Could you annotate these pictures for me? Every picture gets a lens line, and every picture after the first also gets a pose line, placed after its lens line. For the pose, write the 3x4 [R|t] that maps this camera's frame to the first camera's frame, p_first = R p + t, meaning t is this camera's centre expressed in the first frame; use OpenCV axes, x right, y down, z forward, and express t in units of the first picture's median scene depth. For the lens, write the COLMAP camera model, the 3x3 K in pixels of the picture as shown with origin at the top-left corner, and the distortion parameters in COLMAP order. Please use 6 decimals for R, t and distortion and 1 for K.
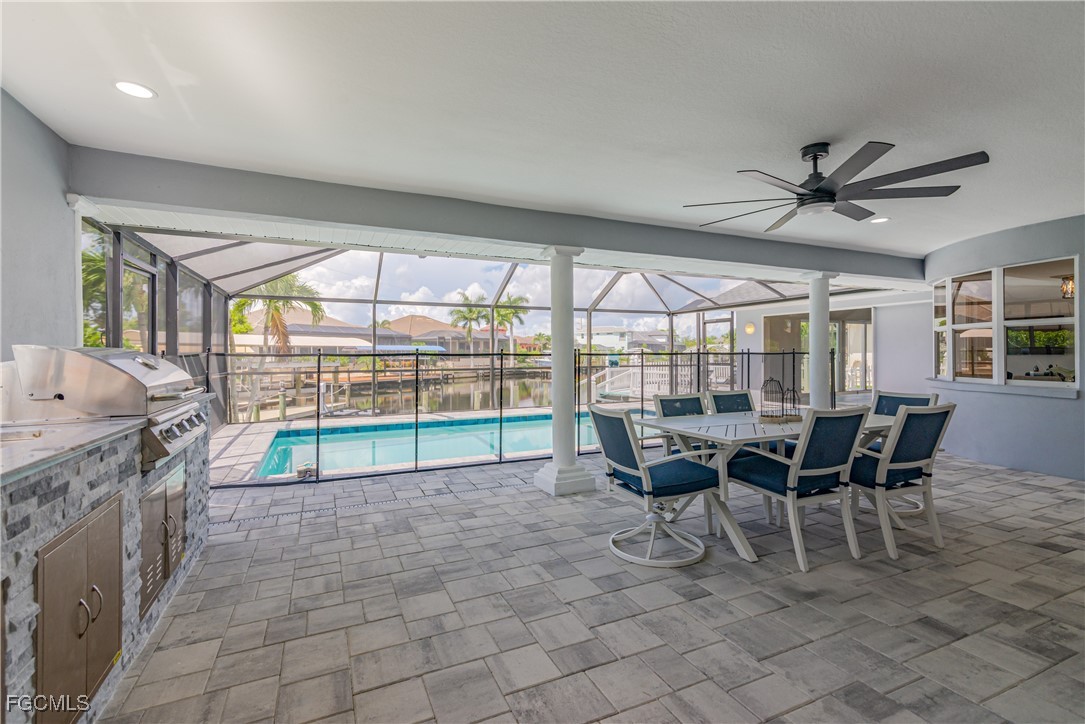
lens RADIAL K [[485.8, 0, 542.5], [0, 485.8, 349.1], [0, 0, 1]] dist [0.009925, -0.000577]
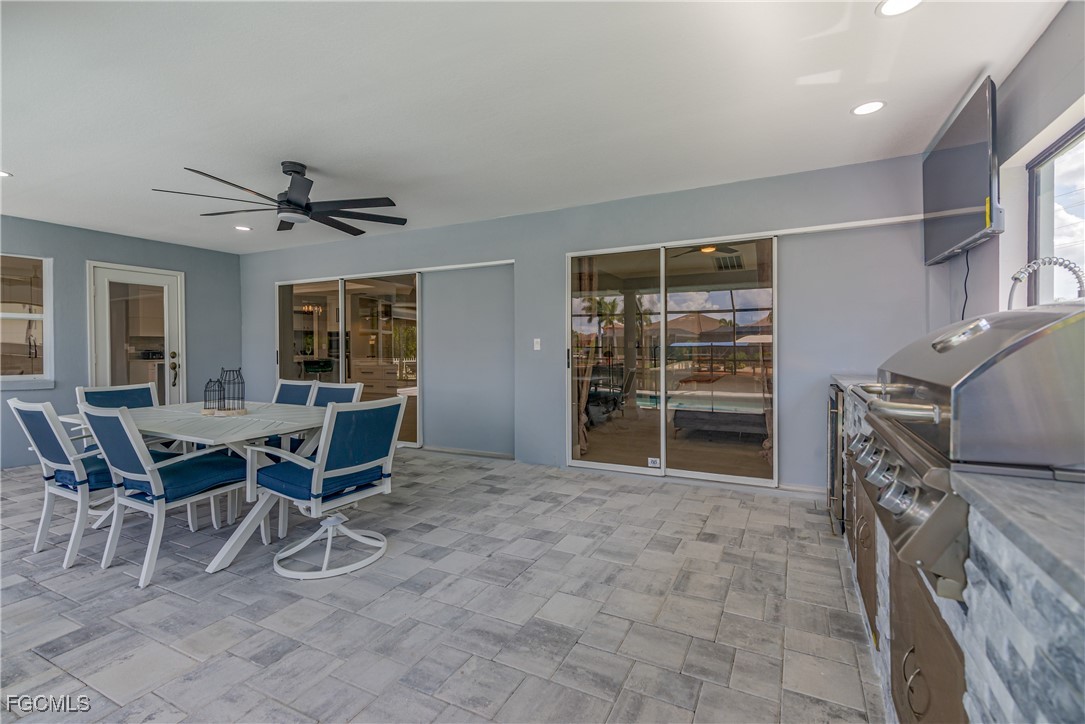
lens RADIAL K [[485.8, 0, 542.5], [0, 485.8, 349.1], [0, 0, 1]] dist [0.009925, -0.000577]
pose [[-0.613714, 0.005566, 0.789509, -0.962096], [0.000737, 0.999979, -0.006477, 0.040924], [-0.789528, -0.003393, -0.613705, 1.654095]]
